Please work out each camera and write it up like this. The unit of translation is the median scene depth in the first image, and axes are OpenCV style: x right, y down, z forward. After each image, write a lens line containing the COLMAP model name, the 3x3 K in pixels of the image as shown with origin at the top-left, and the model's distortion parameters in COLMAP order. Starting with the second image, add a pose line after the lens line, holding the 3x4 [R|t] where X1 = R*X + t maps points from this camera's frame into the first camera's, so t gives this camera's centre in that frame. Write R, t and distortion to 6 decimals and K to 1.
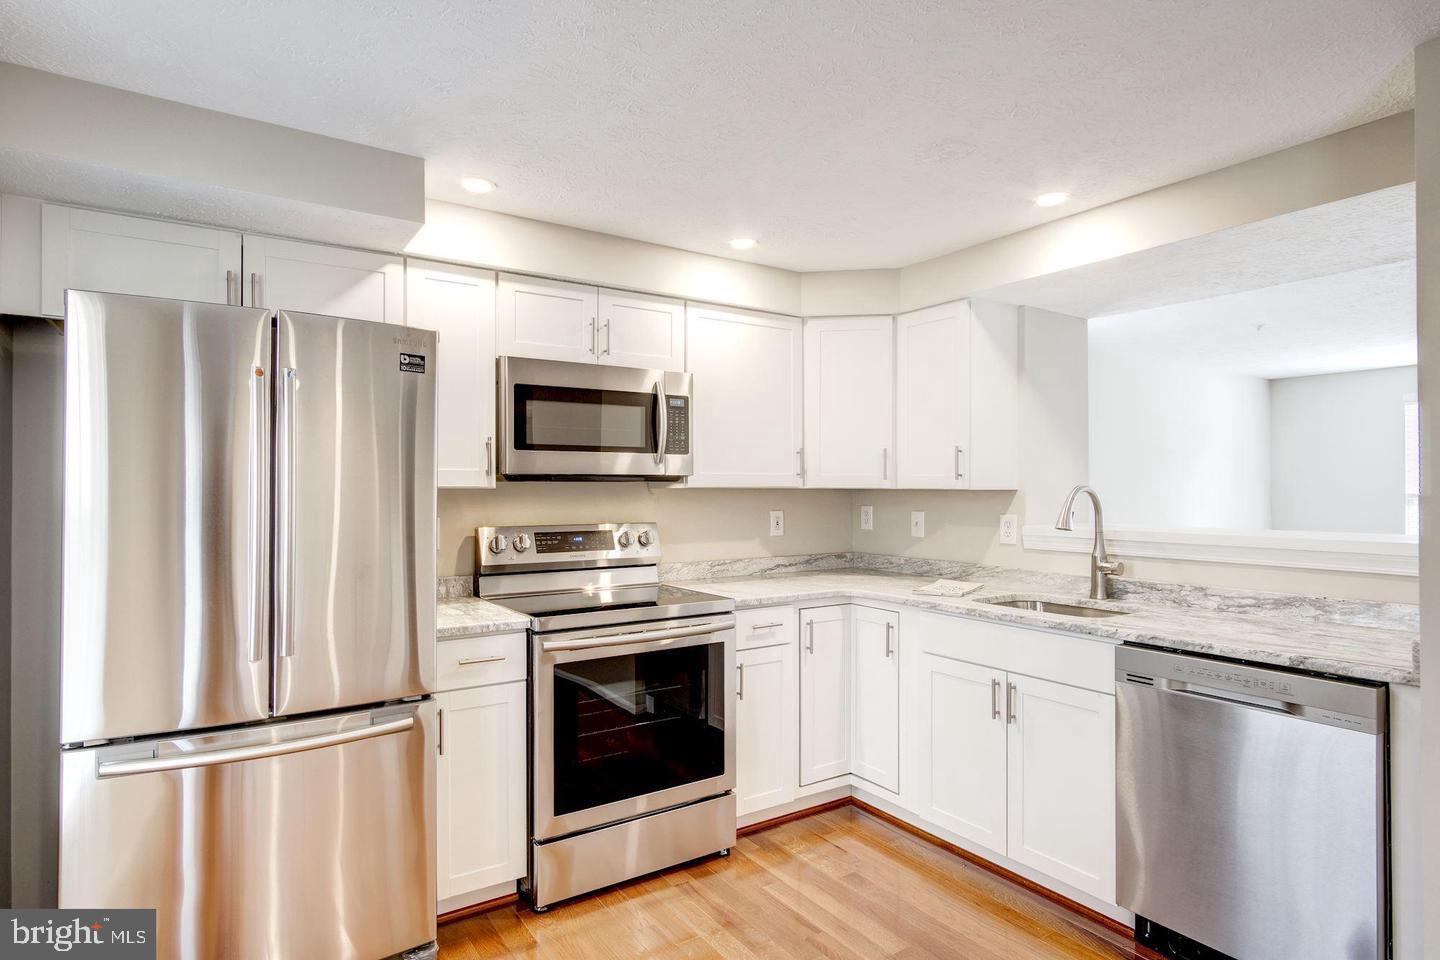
lens RADIAL K [[772.9, 0, 721.8], [0, 772.9, 473.3], [0, 0, 1]] dist [-0.015946, 0.003562]
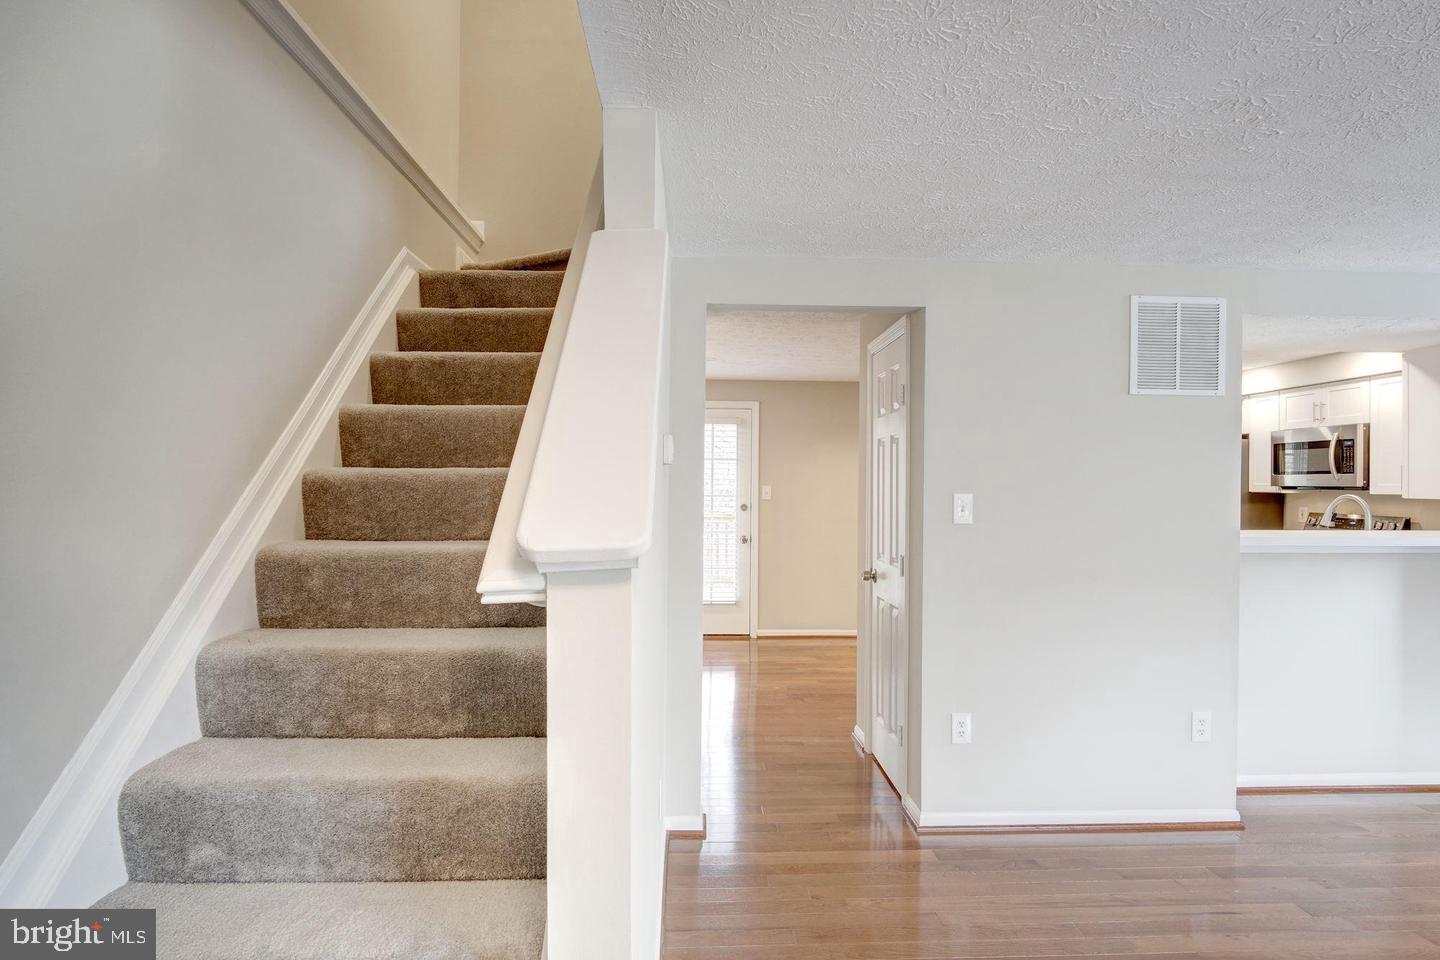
lens RADIAL K [[772.9, 0, 720.7], [0, 772.9, 482.3], [0, 0, 1]] dist [-0.015946, 0.003562]
pose [[-0.502563, 0.002962, -0.864535, 2.129699], [0.006997, 0.999975, -0.000642, -0.016257], [0.864512, -0.006372, -0.502572, 0.674508]]
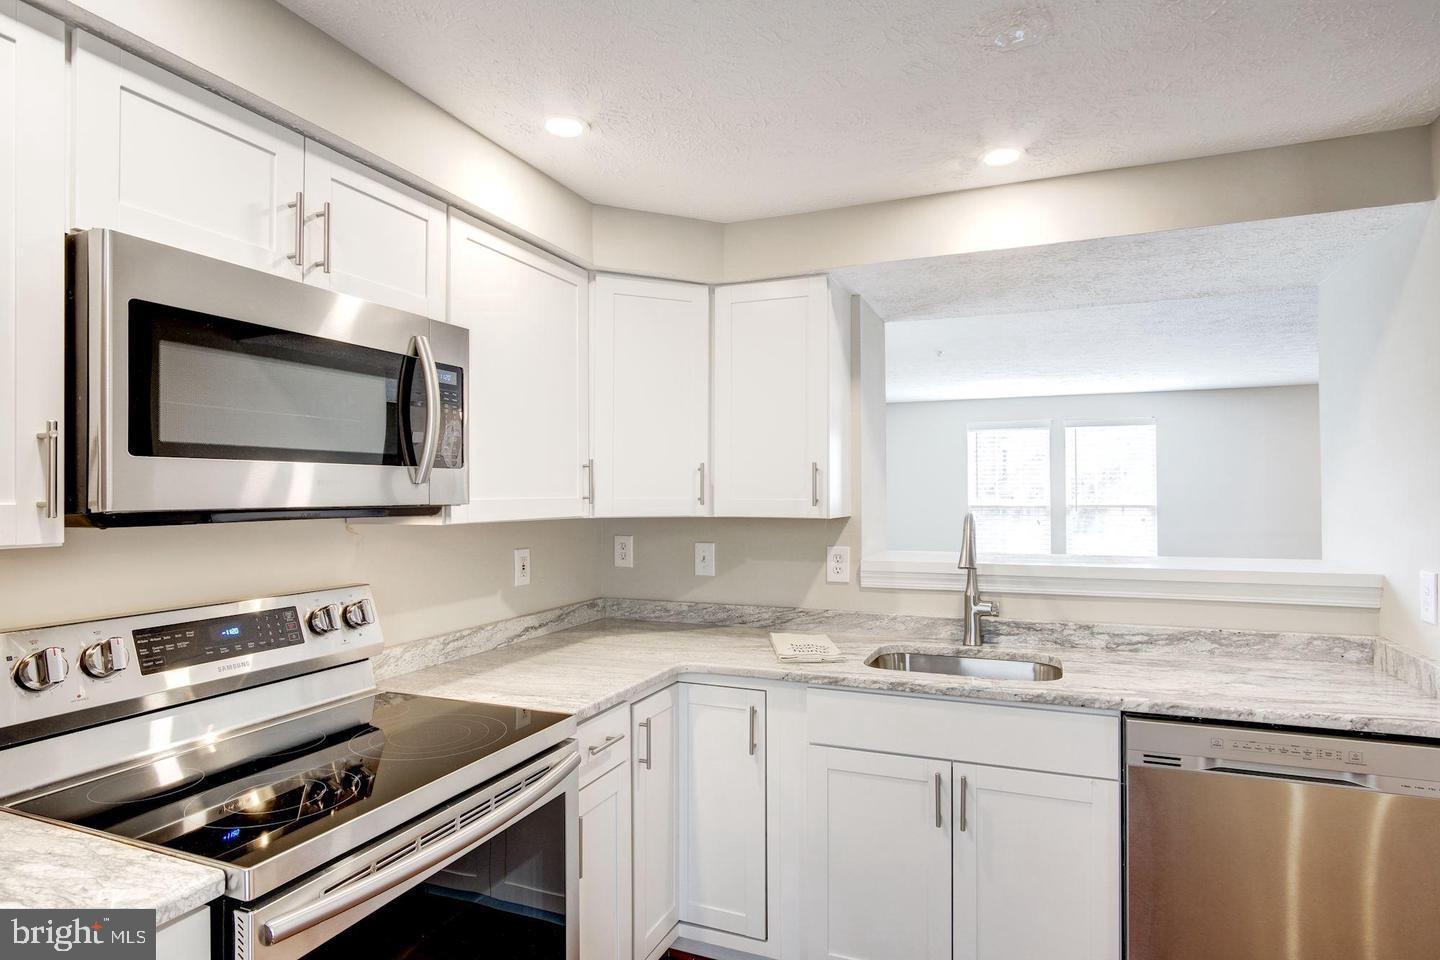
lens RADIAL K [[772.9, 0, 728.0], [0, 772.9, 480.9], [0, 0, 1]] dist [-0.015946, 0.003562]
pose [[0.827877, 0.006305, 0.560875, -0.210546], [-0.006841, 0.999976, -0.001144, -0.016266], [-0.560869, -0.002890, 0.827900, 0.423635]]
